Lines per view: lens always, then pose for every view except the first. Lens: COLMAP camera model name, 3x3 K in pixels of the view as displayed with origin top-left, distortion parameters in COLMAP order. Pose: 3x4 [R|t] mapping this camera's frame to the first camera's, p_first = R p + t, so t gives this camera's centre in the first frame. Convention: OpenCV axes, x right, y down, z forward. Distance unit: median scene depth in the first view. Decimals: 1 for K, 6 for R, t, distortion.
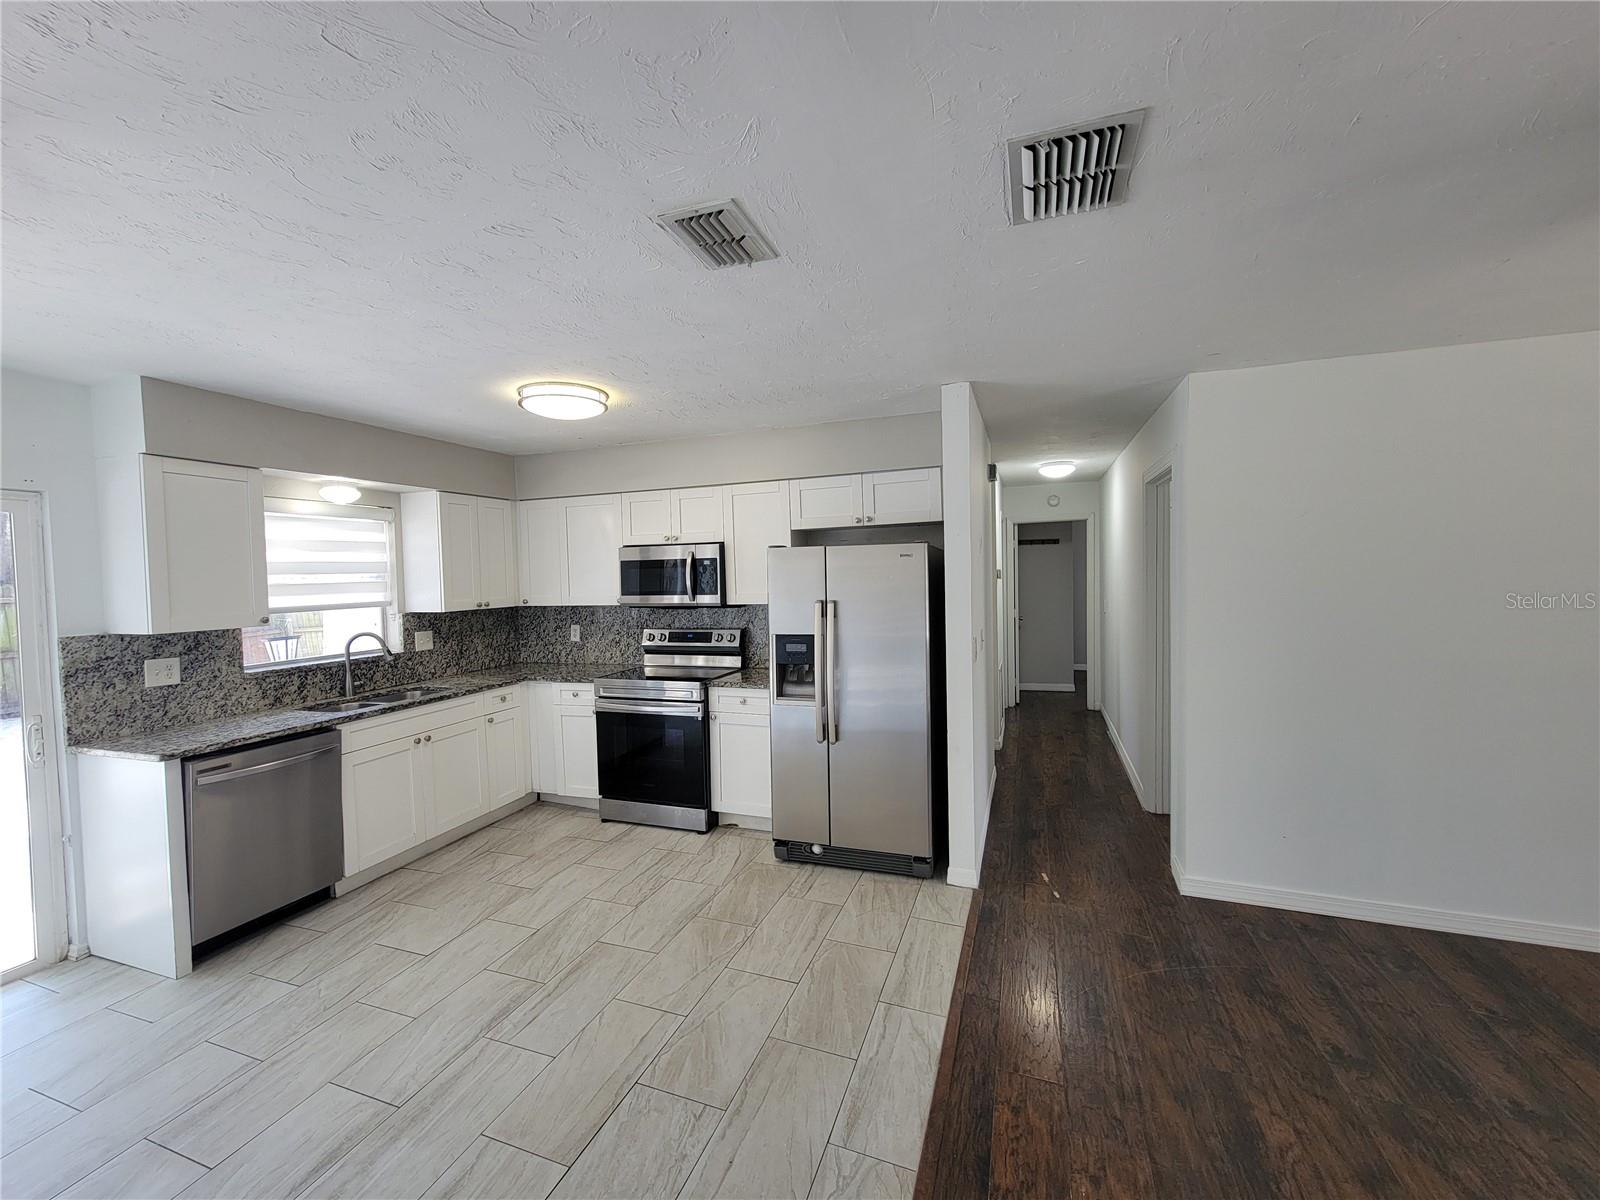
lens RADIAL K [[651.5, 0, 792.9], [0, 651.5, 596.7], [0, 0, 1]] dist [-0.002839, 0.002692]
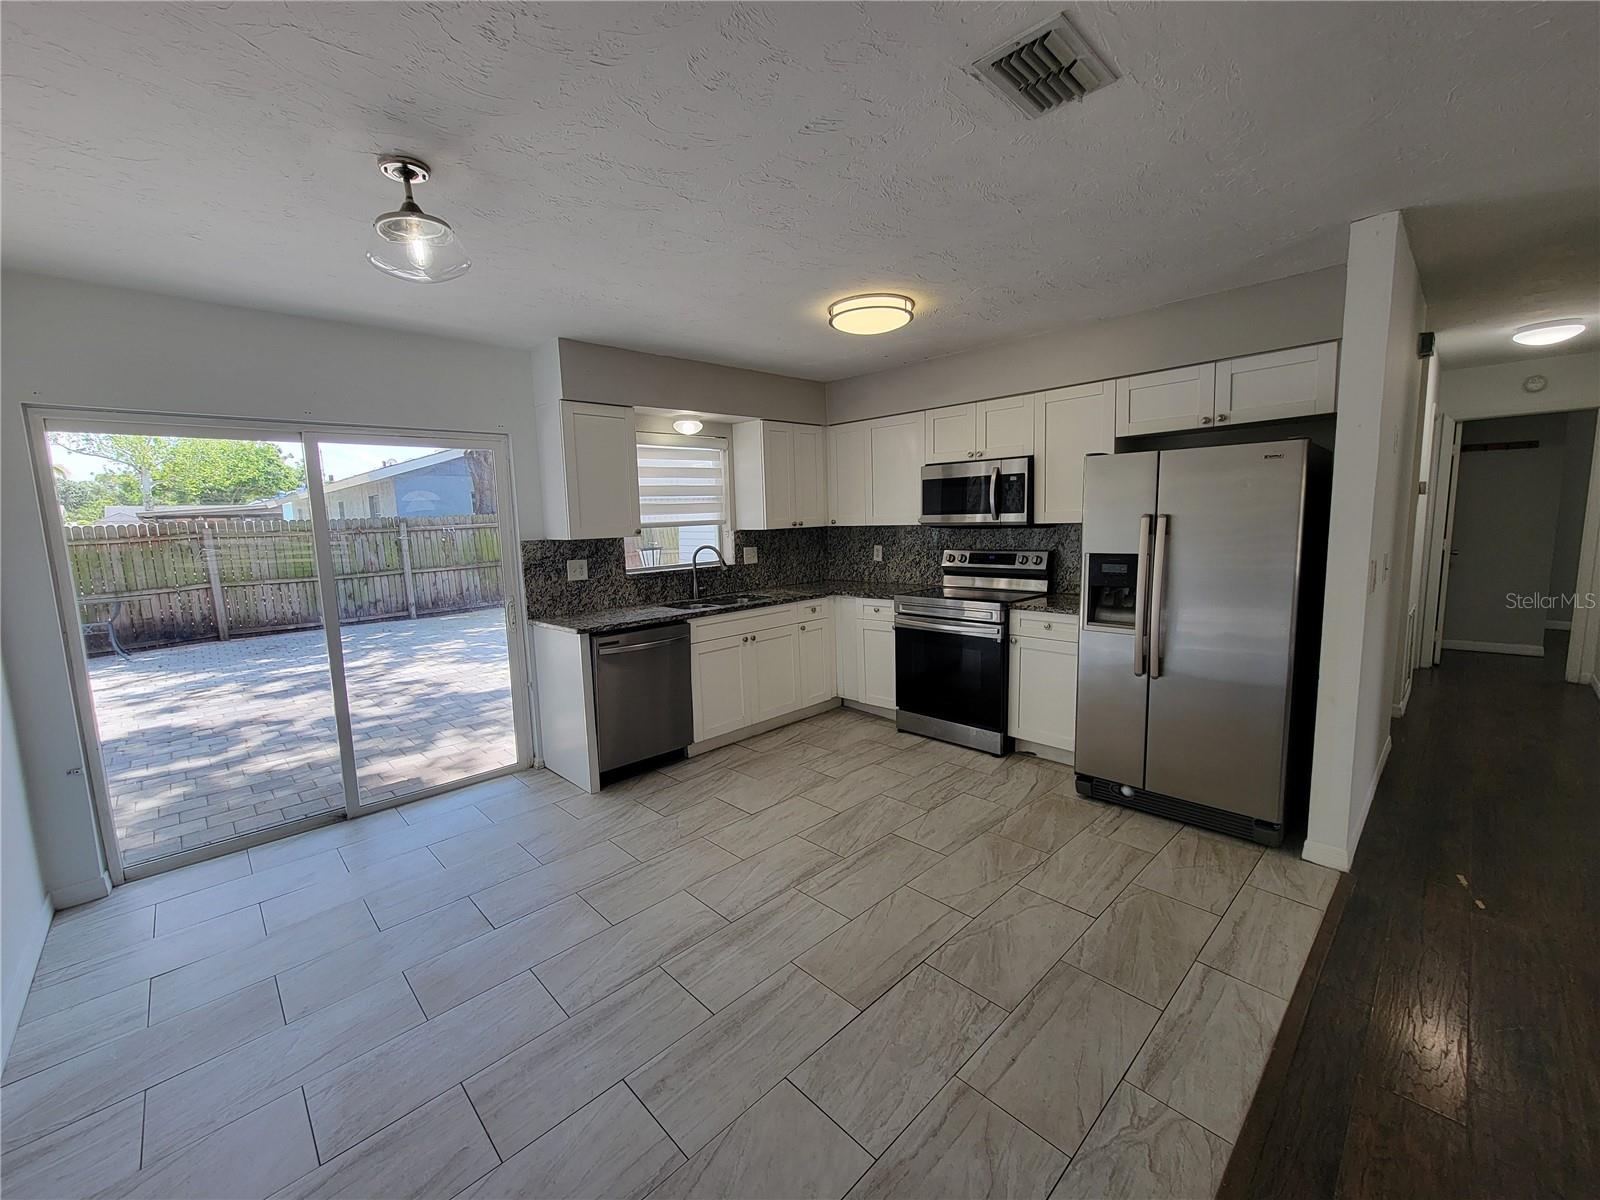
lens RADIAL K [[651.5, 0, 791.8], [0, 651.5, 597.3], [0, 0, 1]] dist [-0.002839, 0.002692]
pose [[0.898121, 0.051233, -0.436754, -0.000108], [-0.006313, 0.994590, 0.103688, 0.028015], [0.439703, -0.090367, 0.893585, 0.007184]]
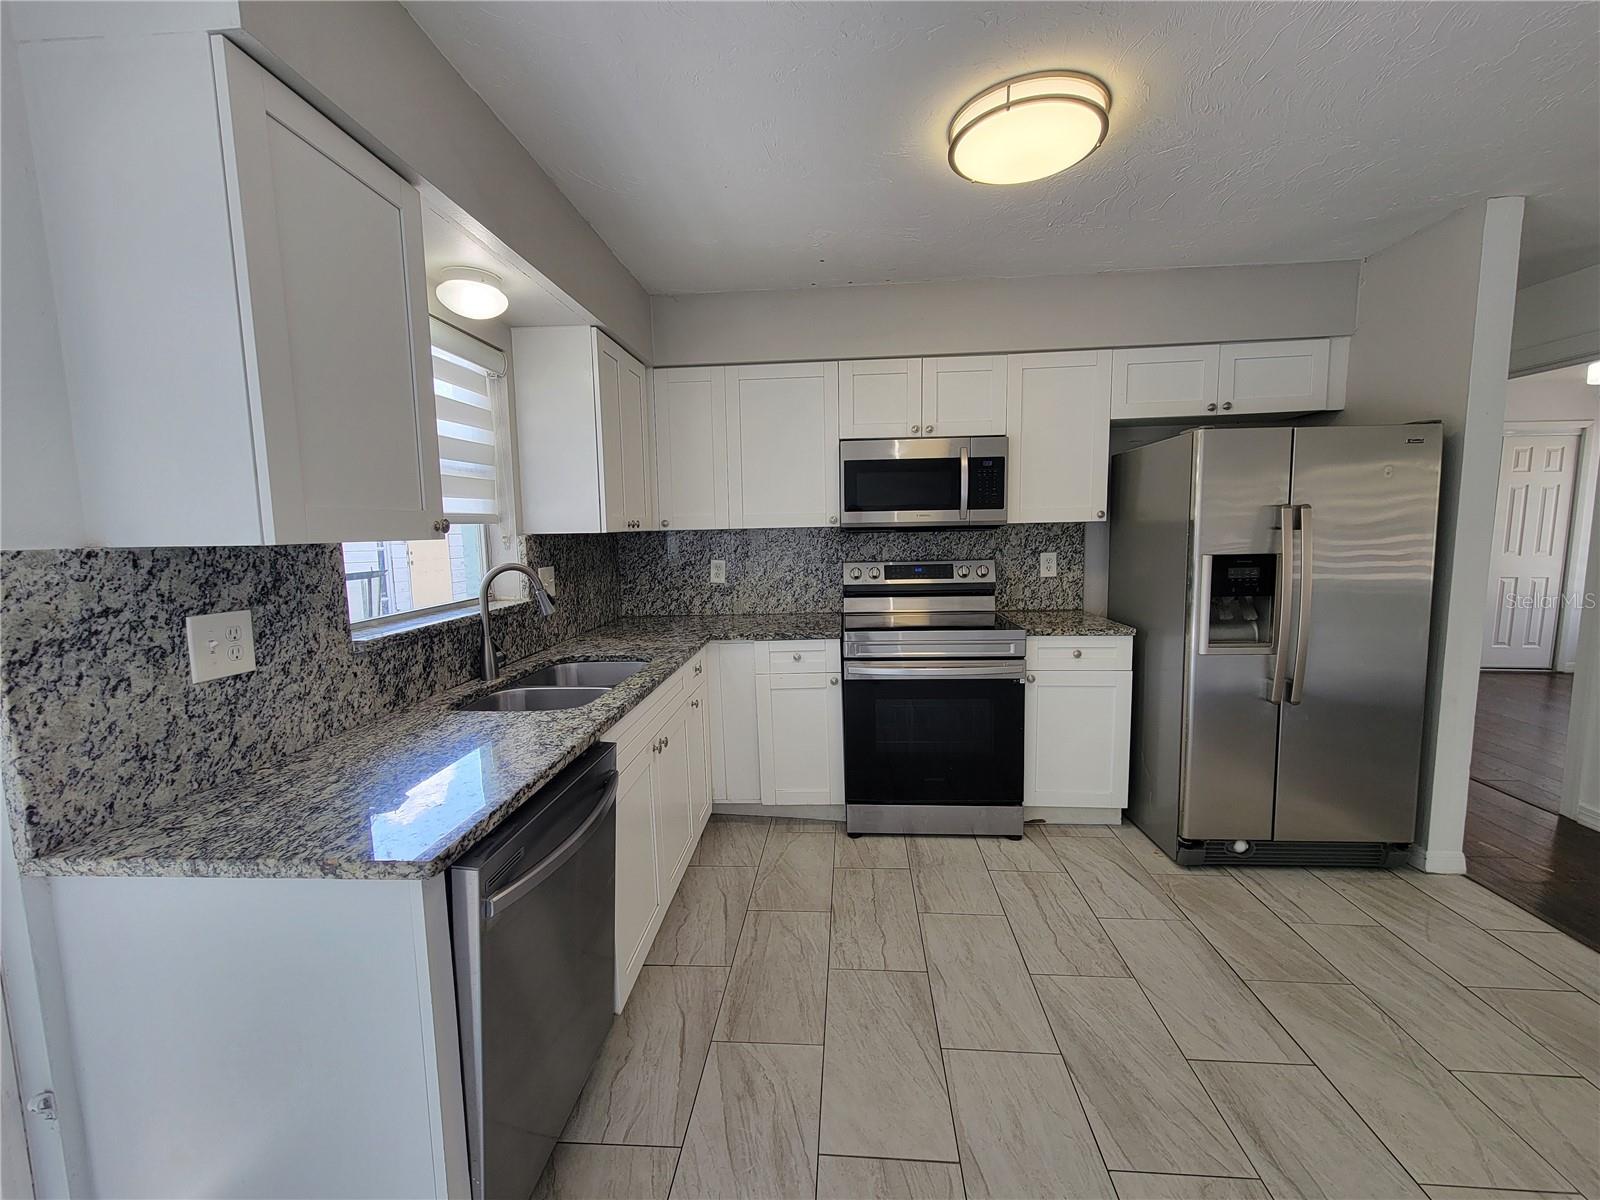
lens RADIAL K [[651.5, 0, 792.4], [0, 651.5, 596.5], [0, 0, 1]] dist [-0.002839, 0.002692]
pose [[0.963645, -0.024246, 0.266083, -0.651800], [0.006399, 0.997683, 0.067736, 0.052823], [-0.267109, -0.063571, 0.961567, 0.451041]]
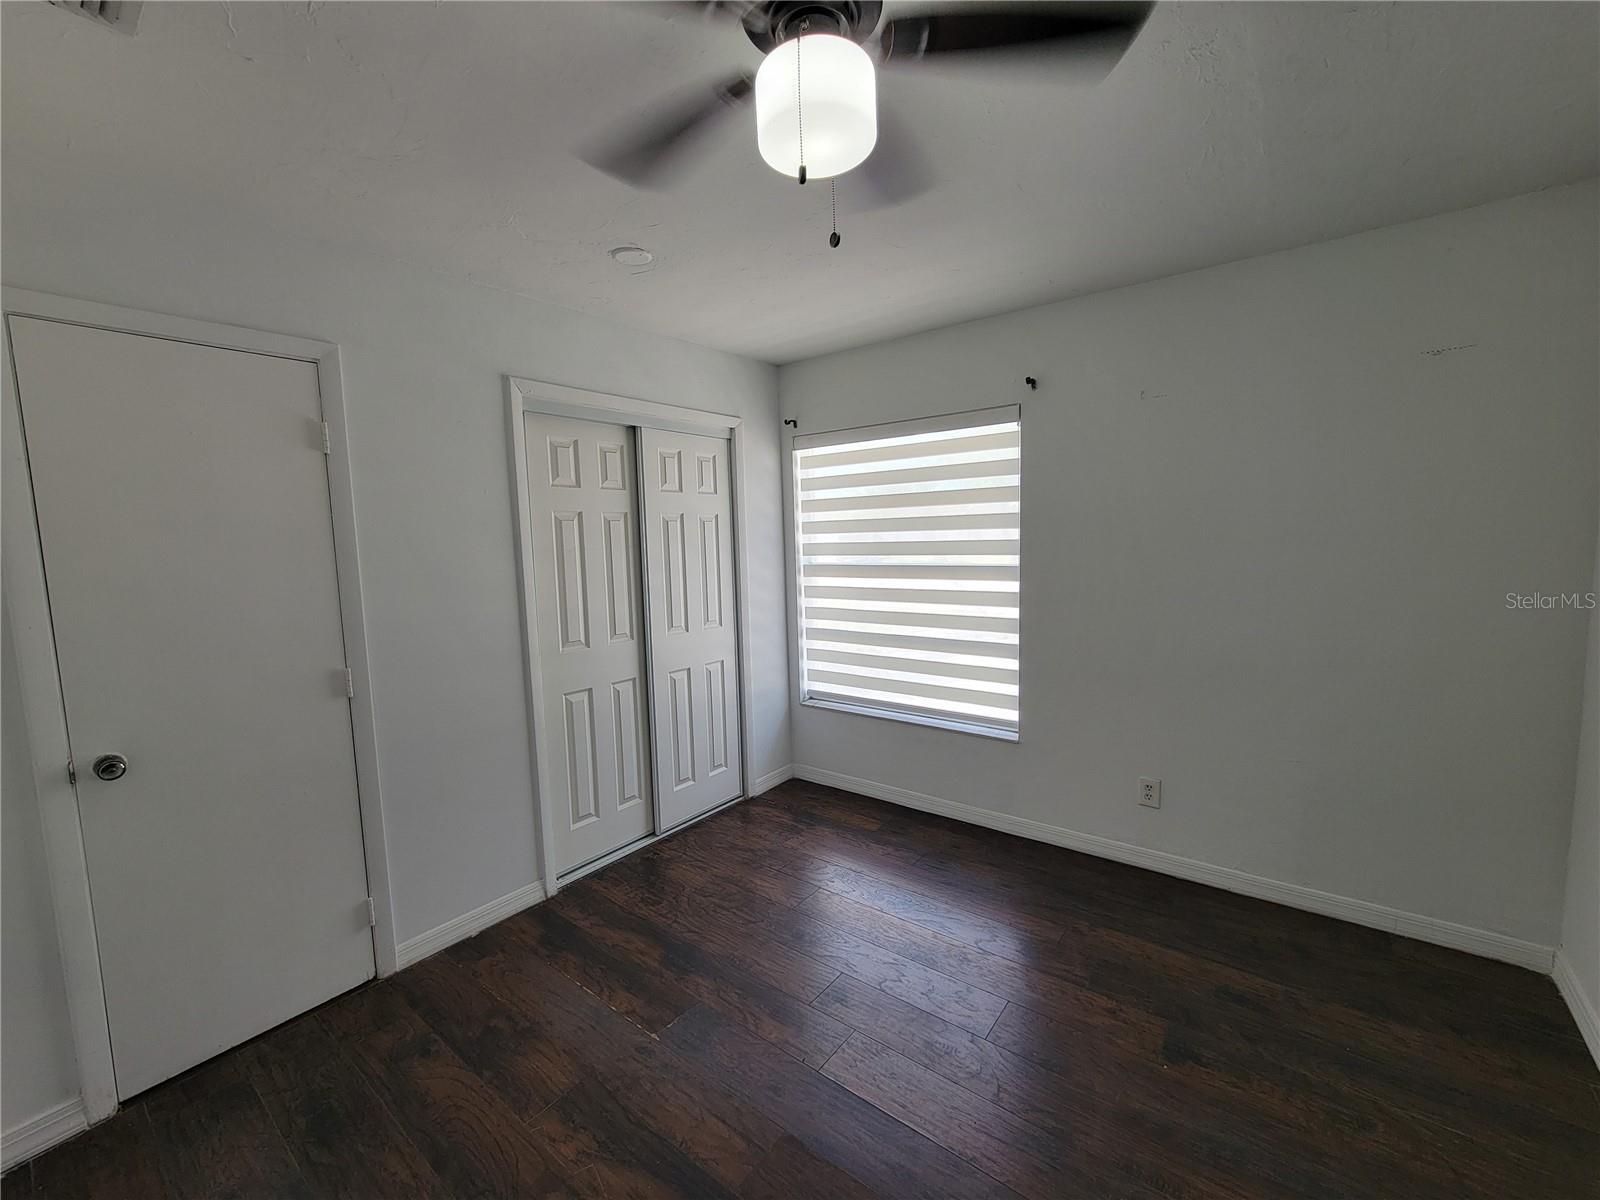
lens RADIAL K [[651.5, 0, 793.1], [0, 651.5, 601.7], [0, 0, 1]] dist [-0.002839, 0.002692]
pose [[0.335272, -0.074791, 0.939148, 0.694023], [0.062614, 0.996409, 0.056998, -0.018366], [-0.940038, 0.039694, 0.338751, 1.066386]]
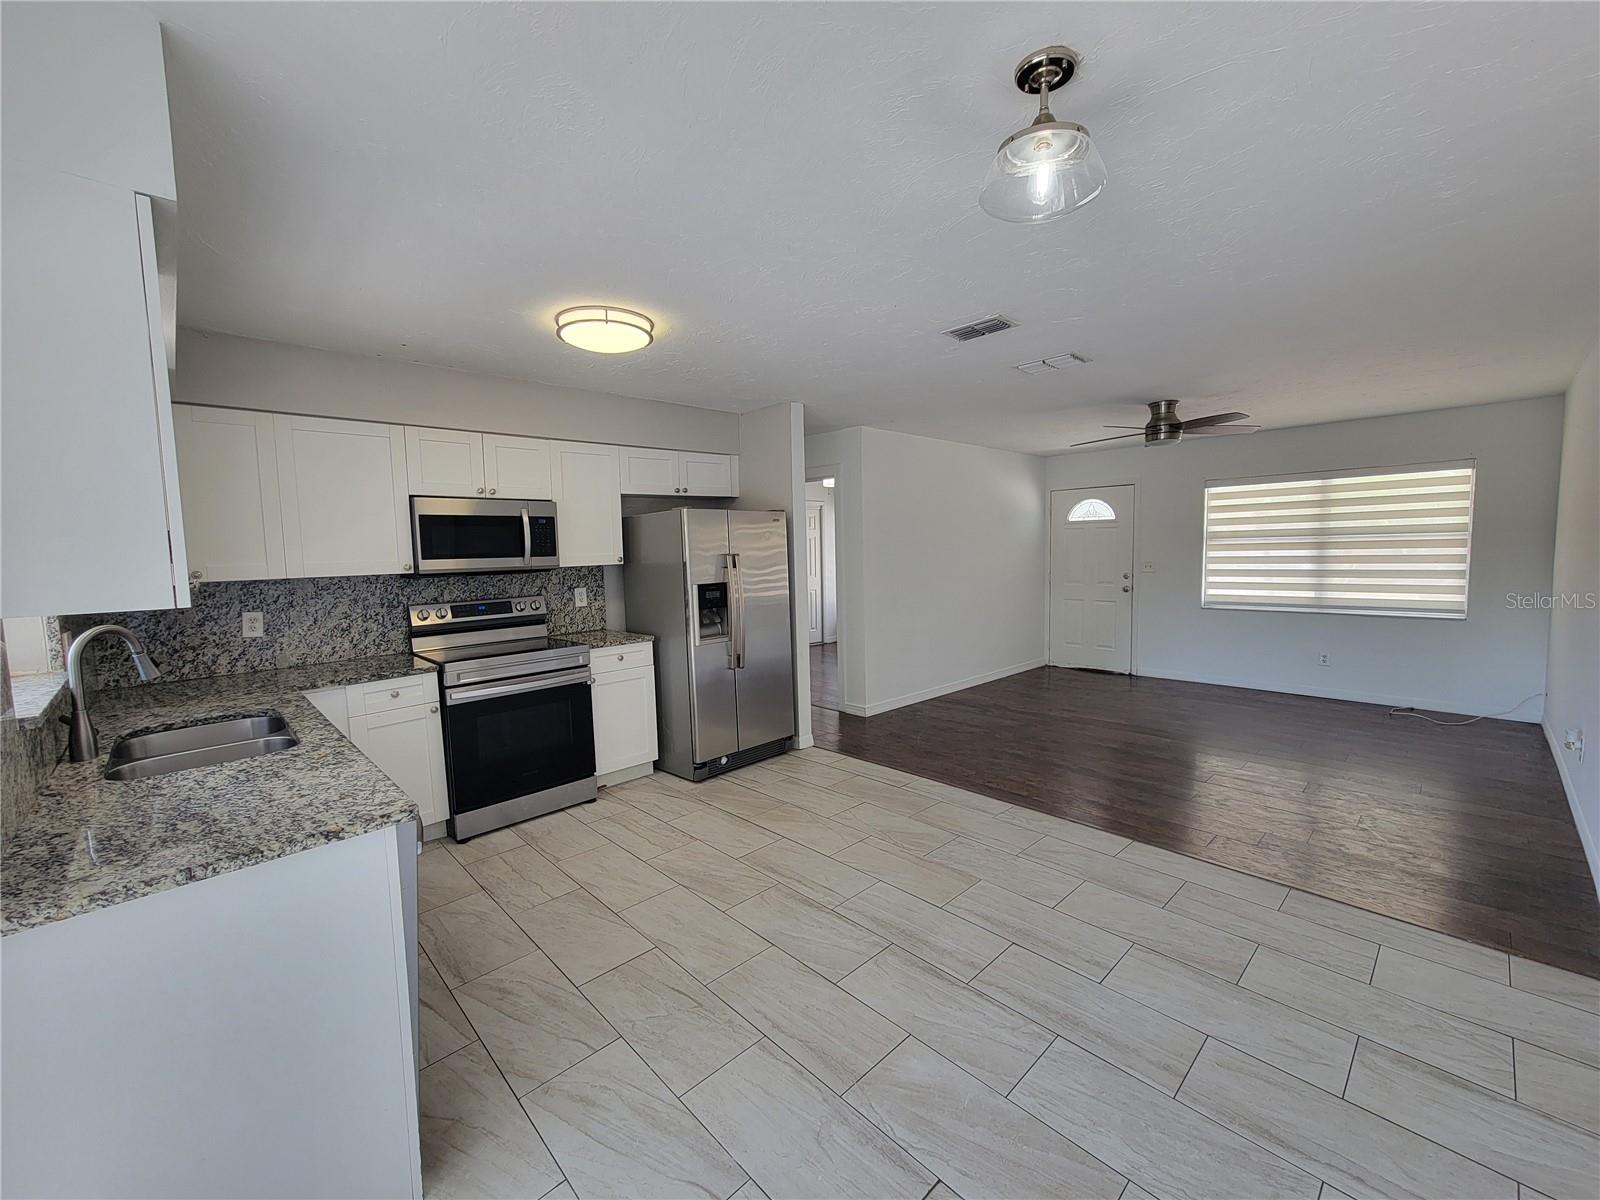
lens RADIAL K [[651.5, 0, 793.4], [0, 651.5, 598.0], [0, 0, 1]] dist [-0.002839, 0.002692]
pose [[0.442103, -0.058287, 0.895068, -0.988583], [0.049461, 0.997952, 0.040557, 0.043931], [-0.895599, 0.026340, 0.444081, 0.343646]]
